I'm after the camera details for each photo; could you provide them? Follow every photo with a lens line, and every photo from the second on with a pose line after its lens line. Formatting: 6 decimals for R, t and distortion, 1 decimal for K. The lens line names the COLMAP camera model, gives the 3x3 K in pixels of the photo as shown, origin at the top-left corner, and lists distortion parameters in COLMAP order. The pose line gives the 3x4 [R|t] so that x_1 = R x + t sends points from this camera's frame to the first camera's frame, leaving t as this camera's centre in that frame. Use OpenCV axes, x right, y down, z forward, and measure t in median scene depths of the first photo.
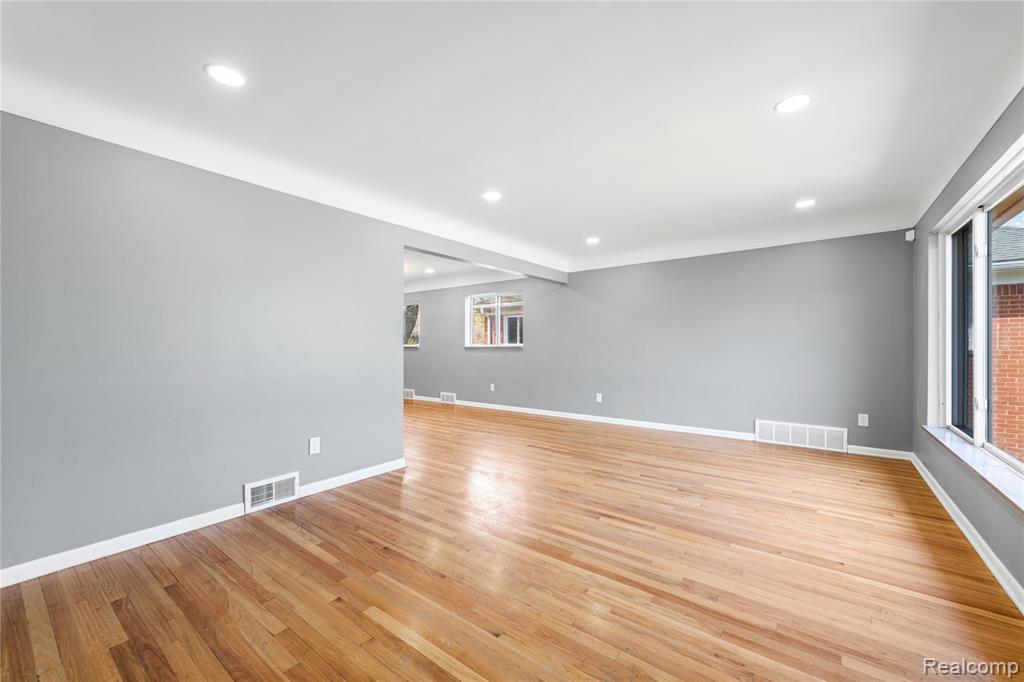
lens RADIAL K [[405.0, 0, 511.8], [0, 405.0, 349.4], [0, 0, 1]] dist [0.012751, -0.000128]
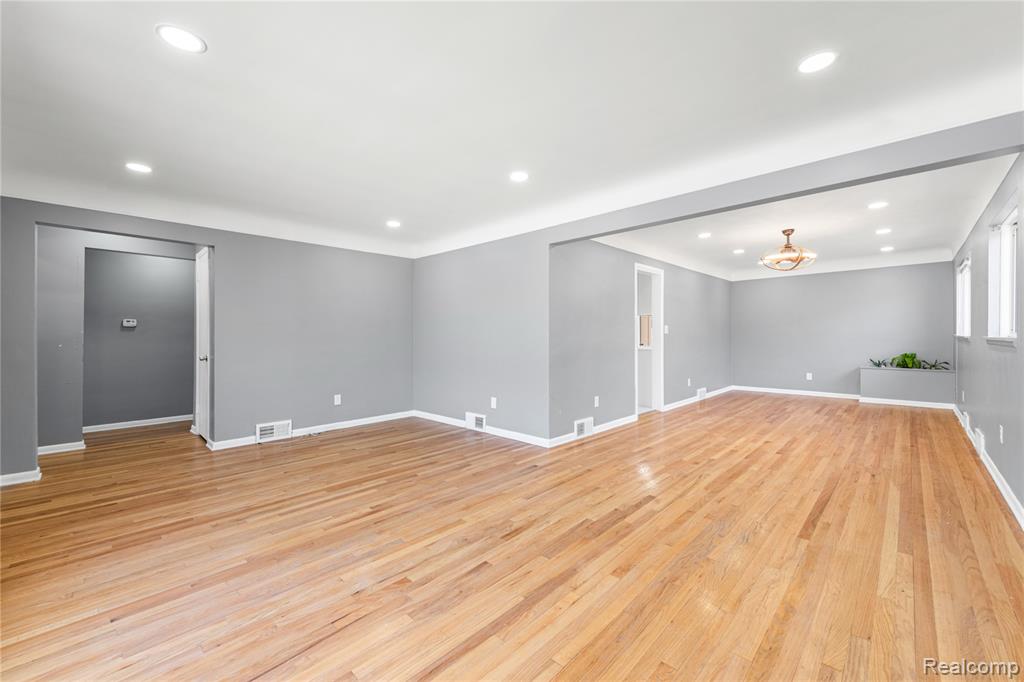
lens RADIAL K [[405.7, 0, 510.7], [0, 405.7, 335.6], [0, 0, 1]] dist [0.015316, -0.000022]
pose [[-0.113700, 0.005348, -0.993501, 1.125515], [-0.000174, 0.999985, 0.005403, -0.024188], [0.993515, 0.000788, -0.113697, 1.382166]]
